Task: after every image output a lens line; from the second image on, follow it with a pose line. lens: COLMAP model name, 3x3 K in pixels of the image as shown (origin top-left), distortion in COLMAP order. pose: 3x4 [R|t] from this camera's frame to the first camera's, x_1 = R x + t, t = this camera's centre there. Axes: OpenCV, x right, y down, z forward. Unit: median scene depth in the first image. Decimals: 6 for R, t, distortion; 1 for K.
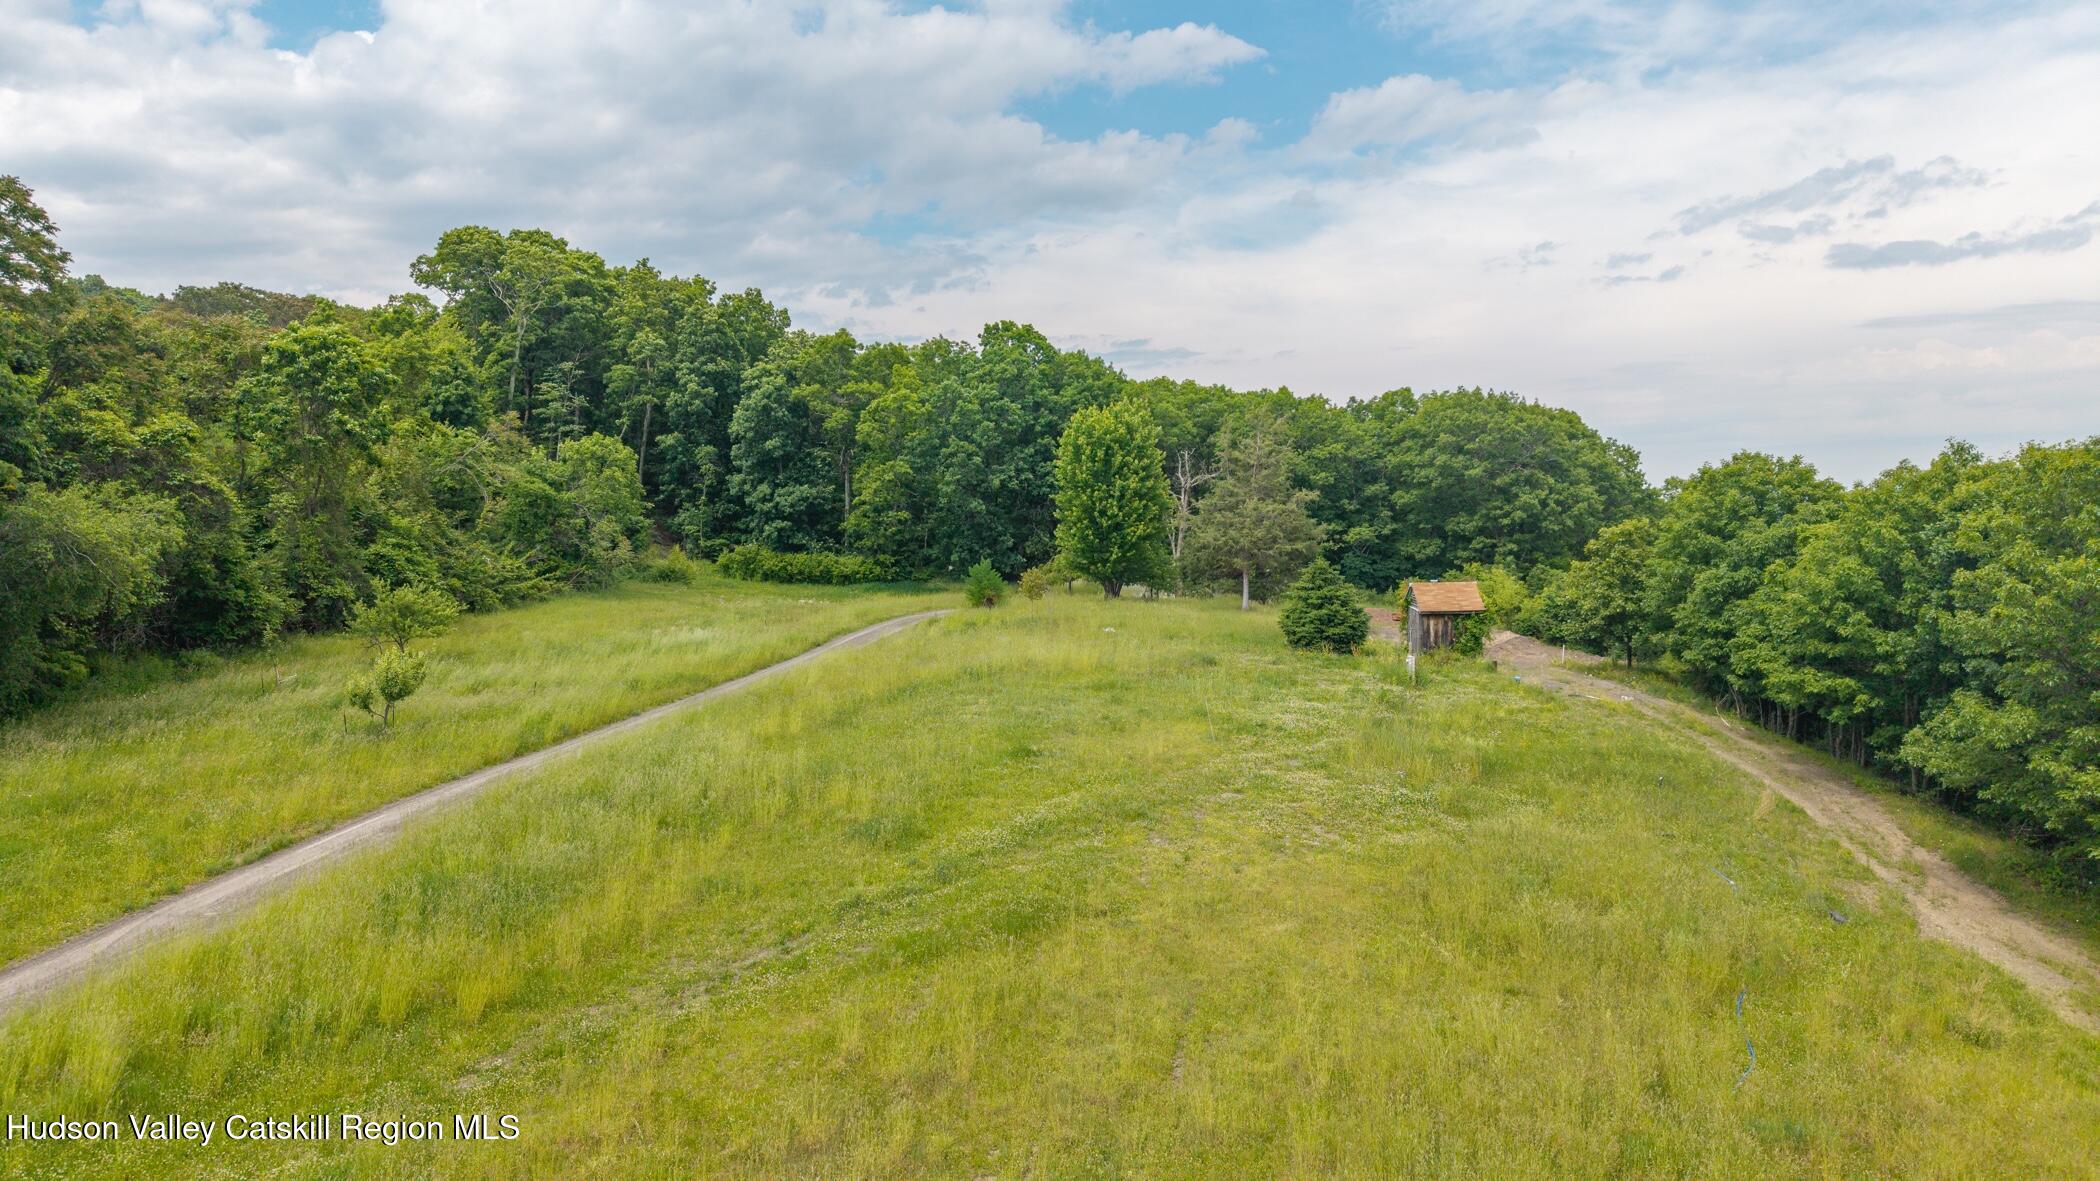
lens RADIAL K [[1389.6, 0, 1047.8], [0, 1389.6, 580.6], [0, 0, 1]] dist [0.054228, -0.057962]
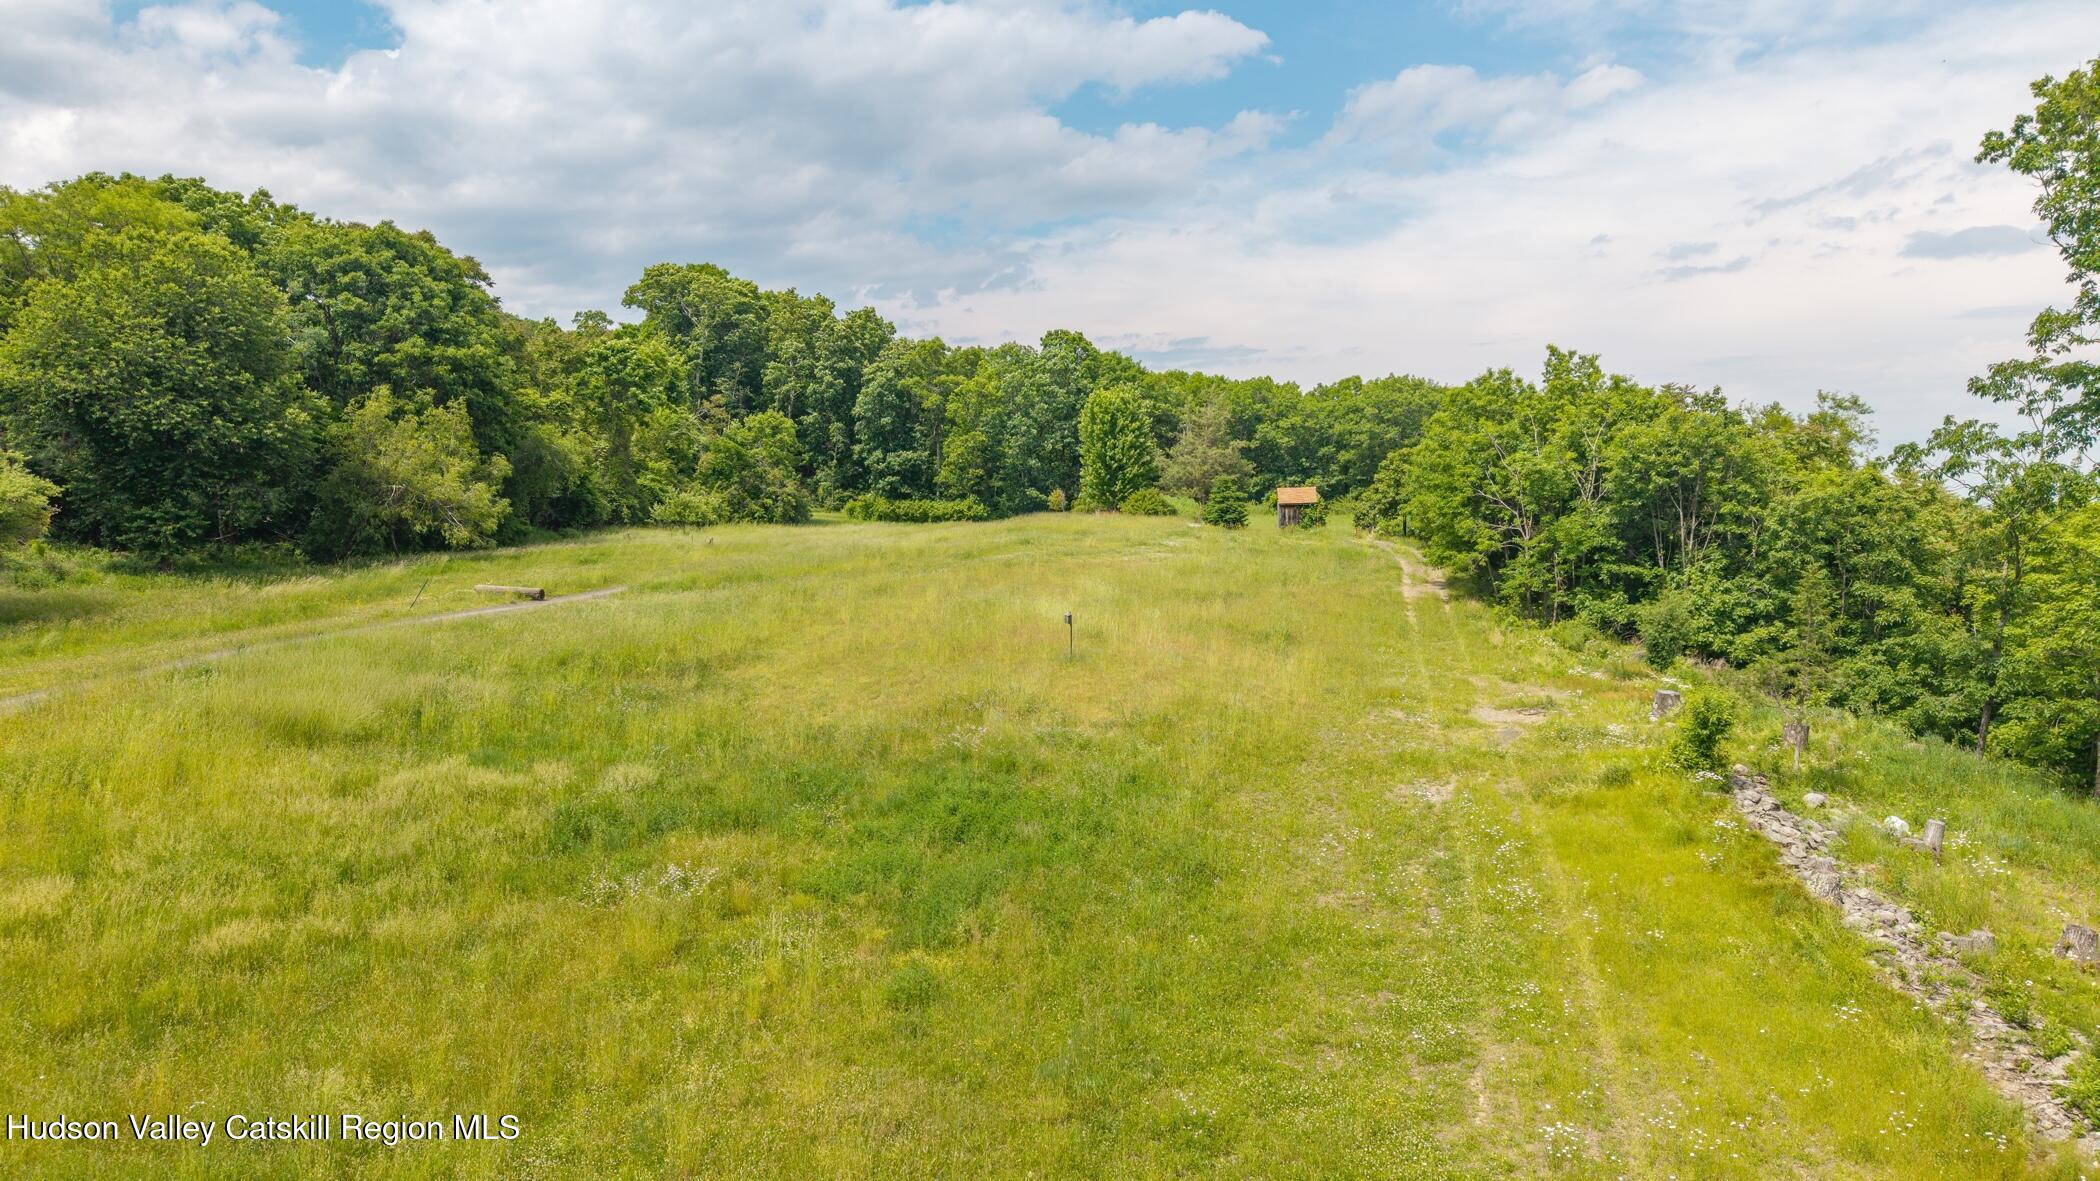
lens RADIAL K [[1389.6, 0, 1061.0], [0, 1389.6, 602.5], [0, 0, 1]] dist [0.054228, -0.057962]
pose [[0.998783, -0.001352, -0.049300, 0.042042], [0.002199, 0.999851, 0.017115, 0.056950], [0.049270, -0.017203, 0.998637, -0.358341]]
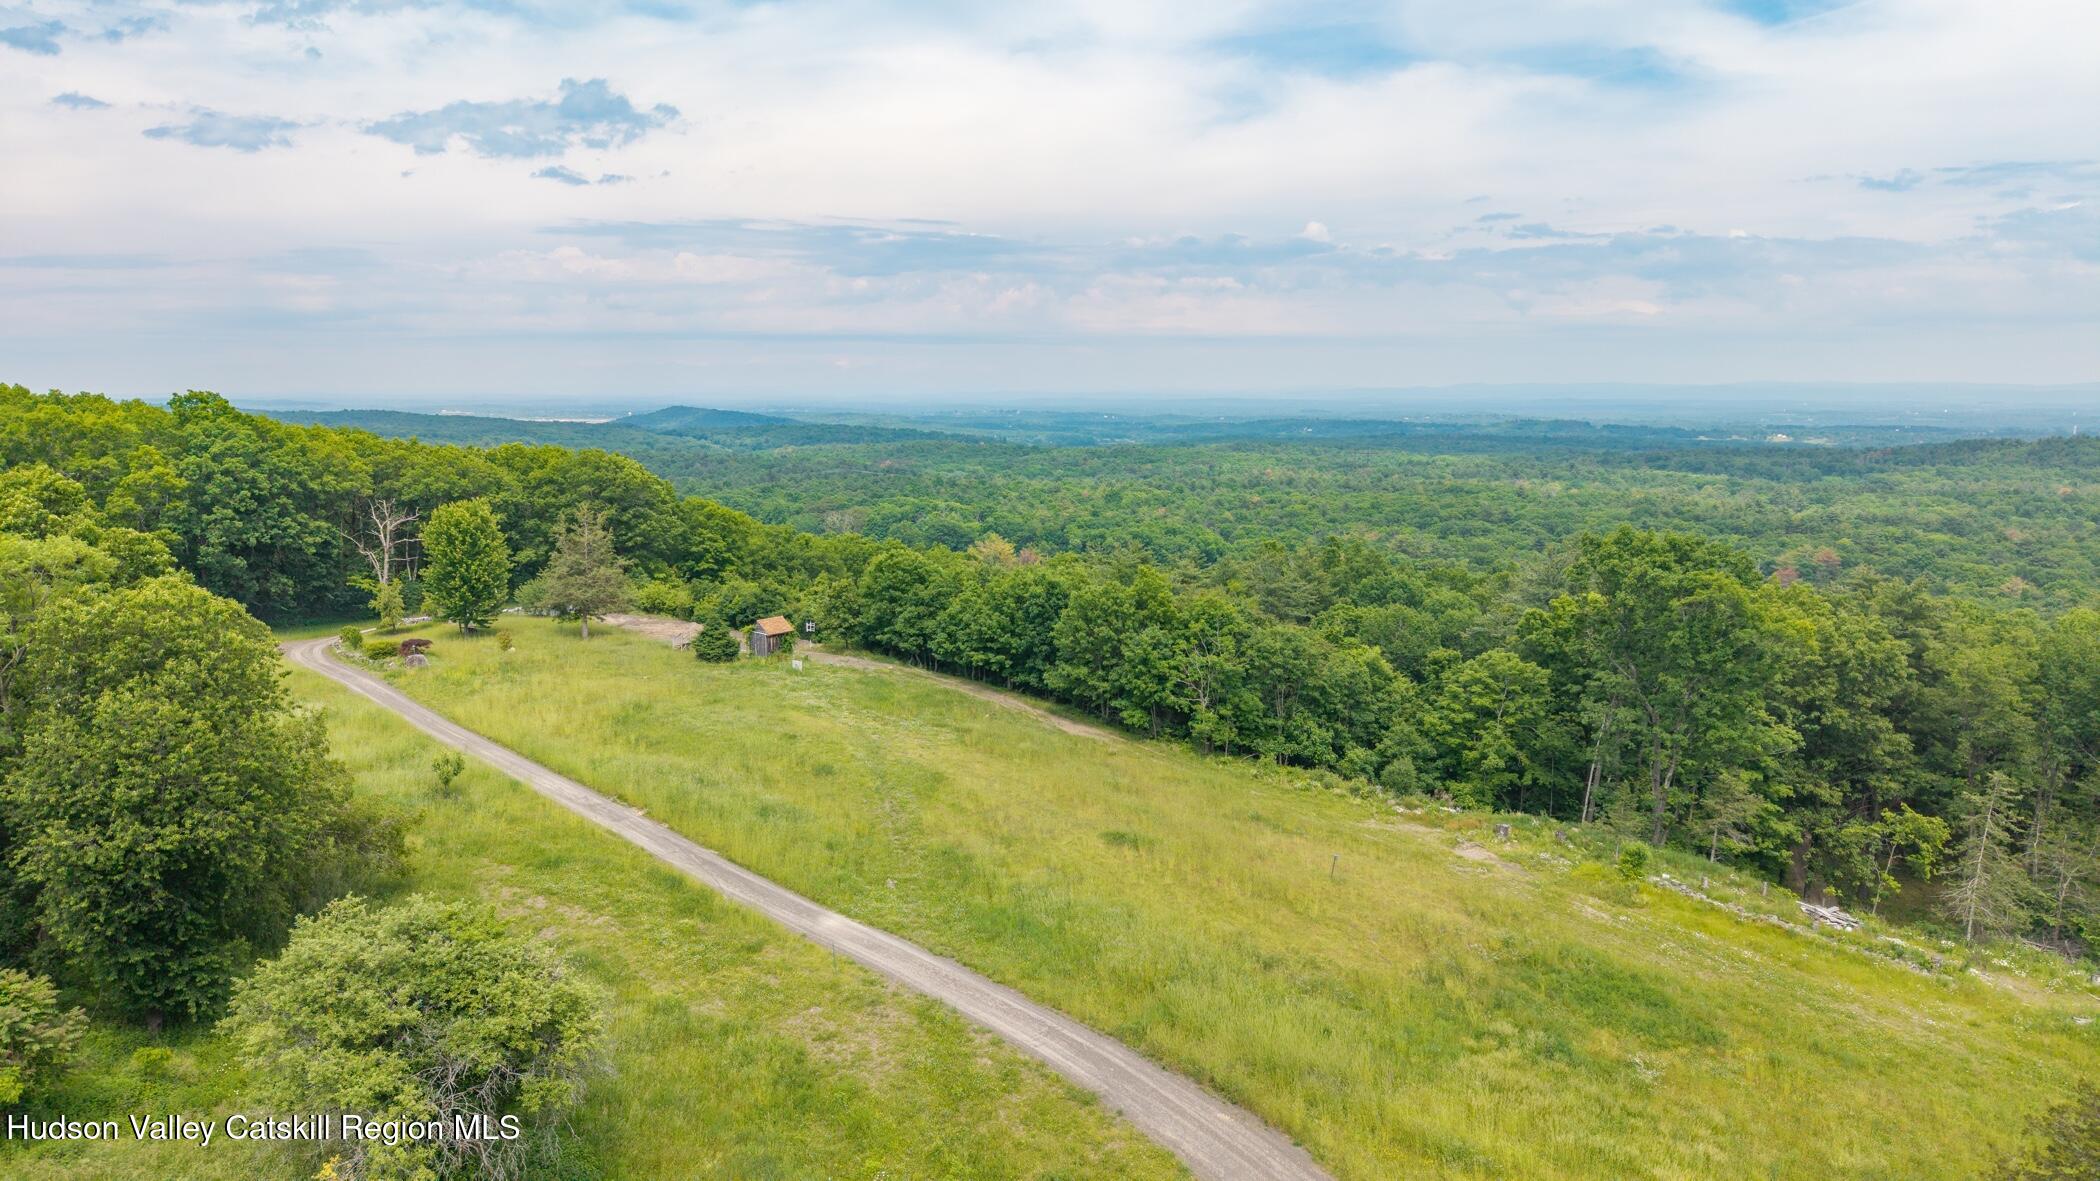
lens RADIAL K [[1389.6, 0, 1056.5], [0, 1389.6, 588.6], [0, 0, 1]] dist [0.054228, -0.057962]
pose [[0.628897, -0.100900, 0.770914, -0.498340], [0.040290, 0.994440, 0.097288, -0.109976], [-0.776444, -0.030124, 0.629466, -0.282669]]
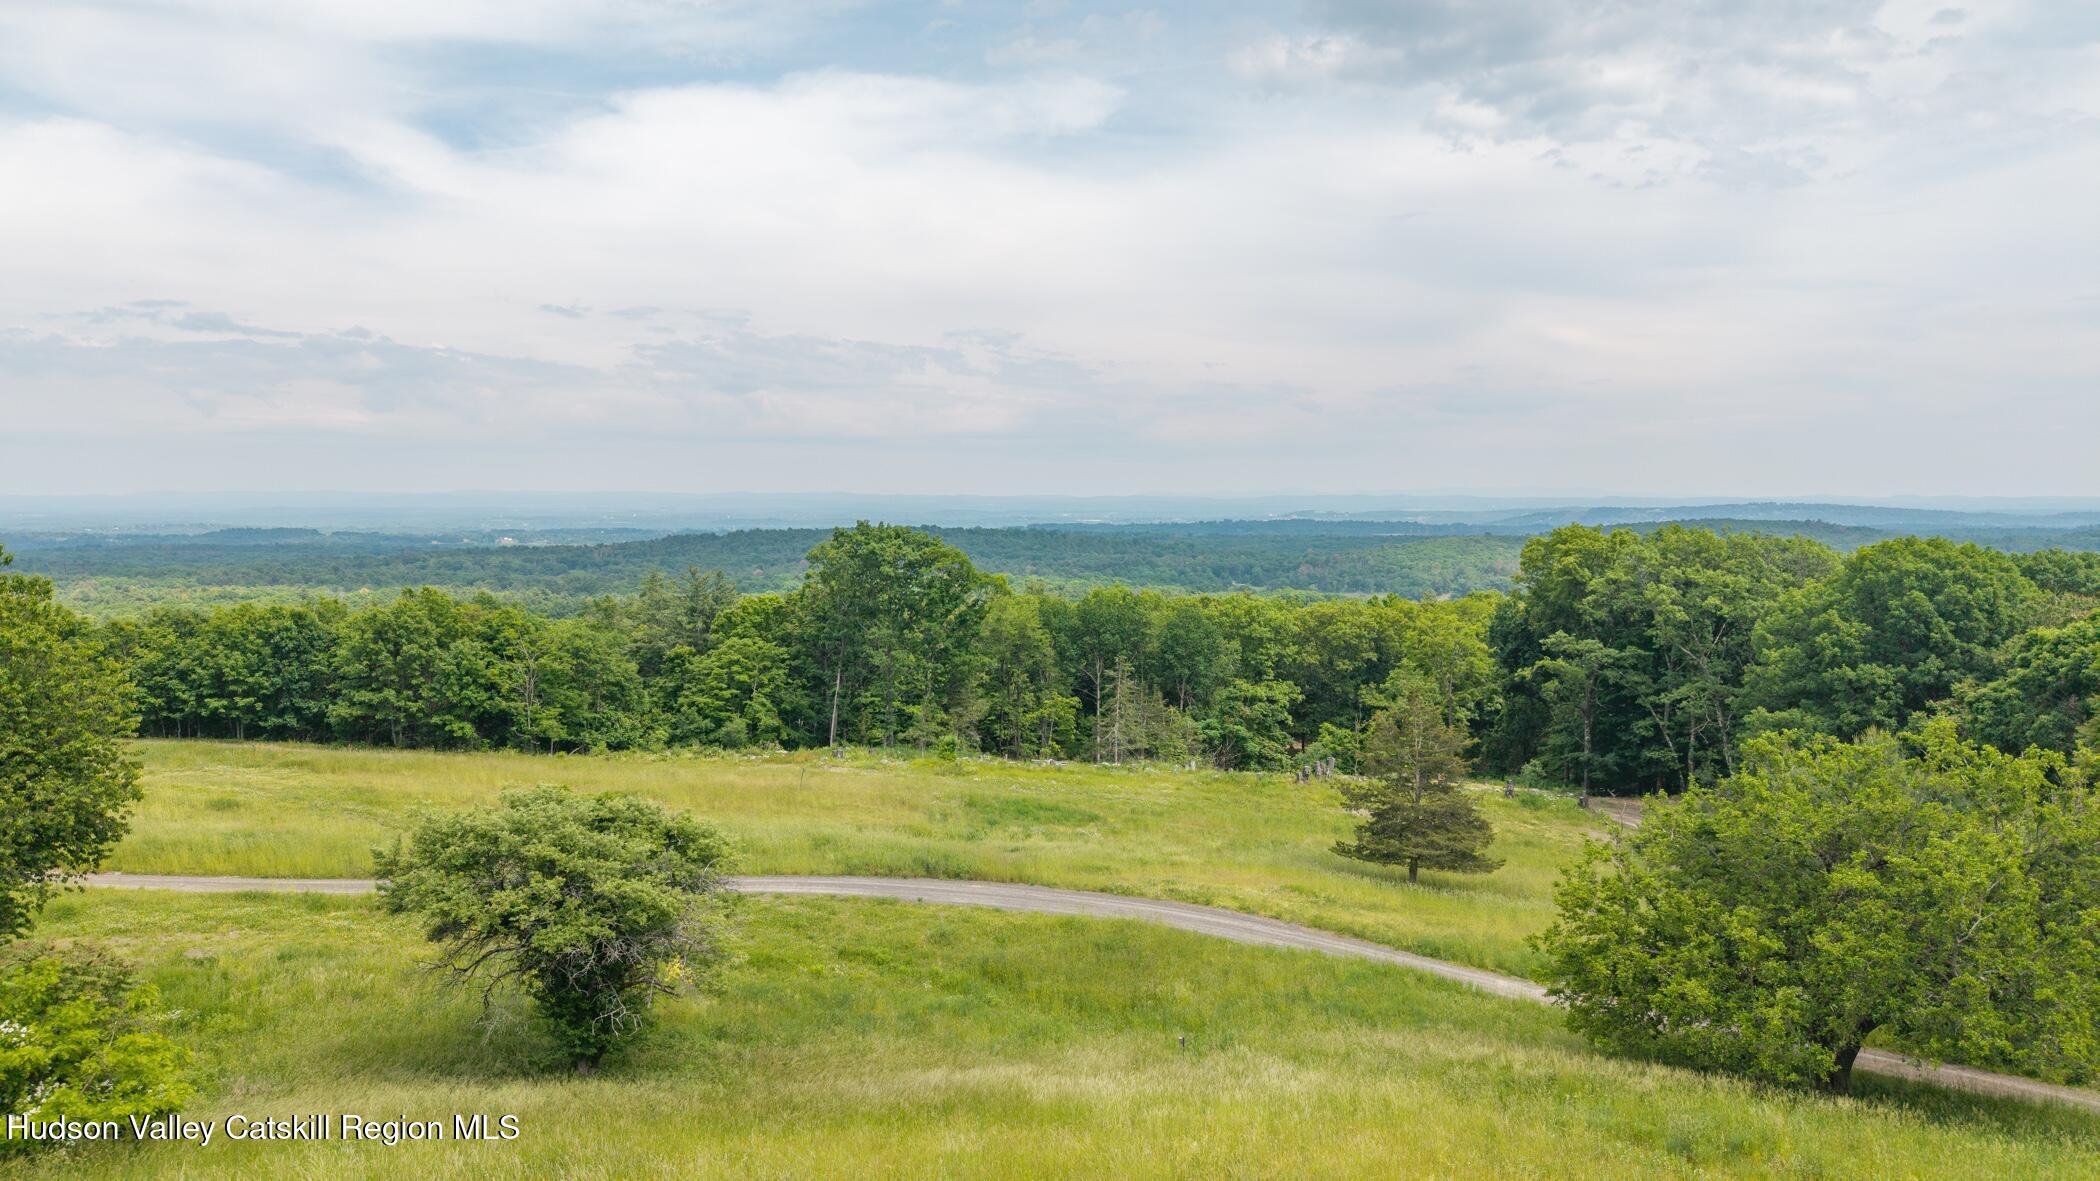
lens RADIAL K [[1389.6, 0, 1059.9], [0, 1389.6, 614.6], [0, 0, 1]] dist [0.054228, -0.057962]
pose [[-0.175240, -0.075442, 0.981631, -0.717533], [0.063855, 0.994089, 0.087799, -0.069382], [-0.982453, 0.078068, -0.169387, -0.011010]]
